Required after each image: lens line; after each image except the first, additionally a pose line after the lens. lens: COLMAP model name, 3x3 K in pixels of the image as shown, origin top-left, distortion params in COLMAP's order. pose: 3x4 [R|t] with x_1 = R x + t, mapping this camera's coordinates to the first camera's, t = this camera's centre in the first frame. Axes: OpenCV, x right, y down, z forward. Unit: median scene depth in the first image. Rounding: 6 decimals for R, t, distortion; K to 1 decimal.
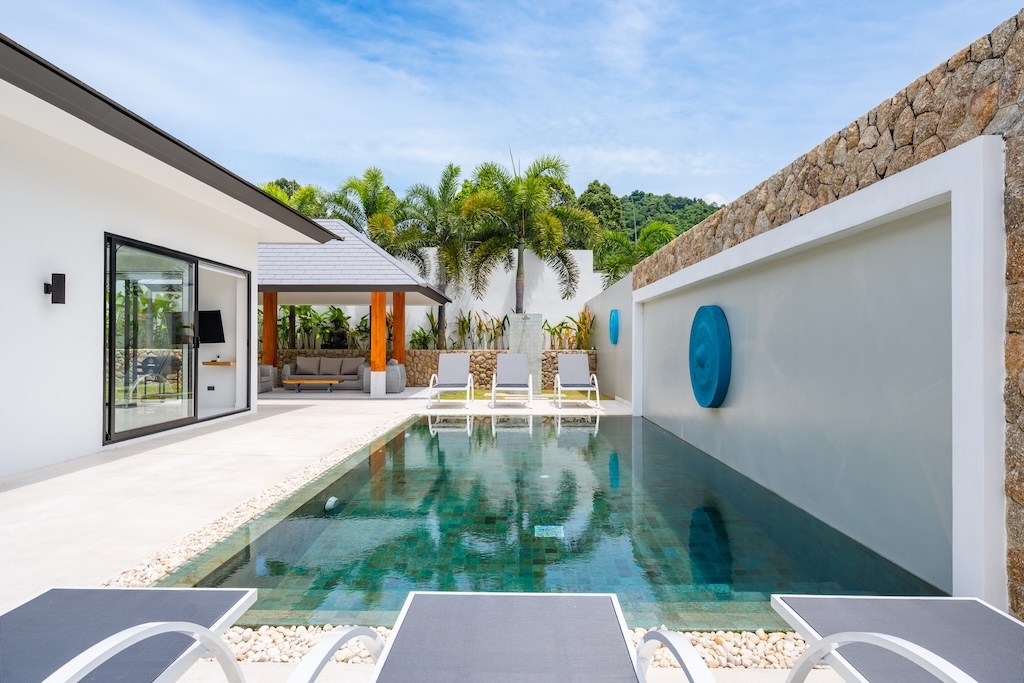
lens RADIAL K [[651.0, 0, 515.6], [0, 651.0, 343.4], [0, 0, 1]] dist [0.006967, 0.000382]
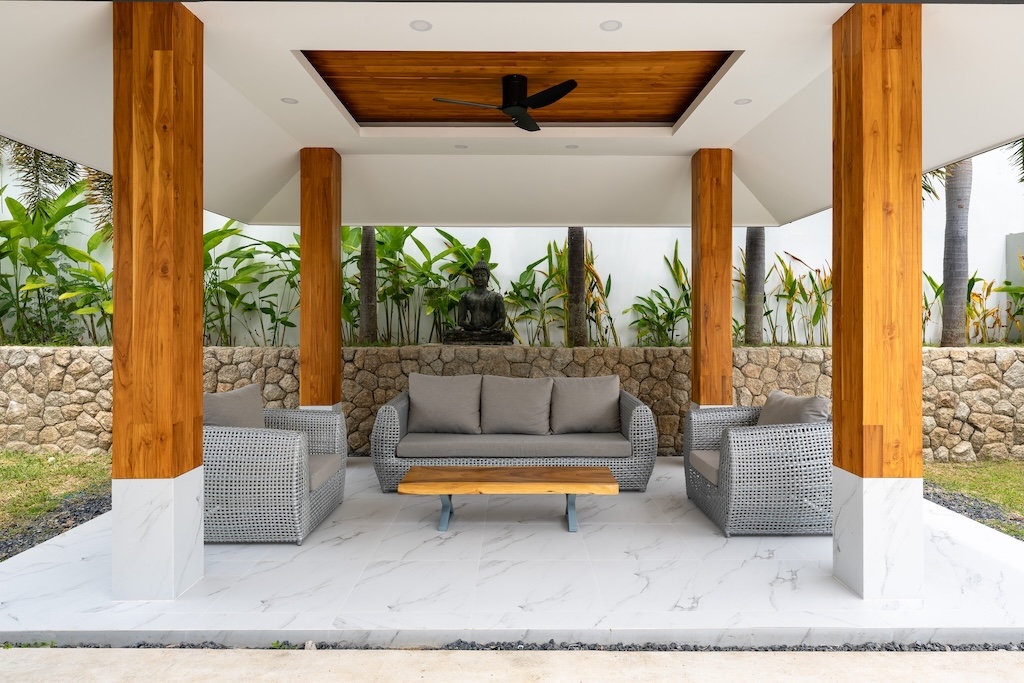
lens RADIAL K [[651.0, 0, 508.5], [0, 651.0, 335.3], [0, 0, 1]] dist [0.006967, 0.000382]
pose [[0.999997, -0.000994, -0.002237, -0.250919], [0.001042, 0.999772, 0.021344, -0.004047], [0.002216, -0.021346, 0.999770, 0.598616]]
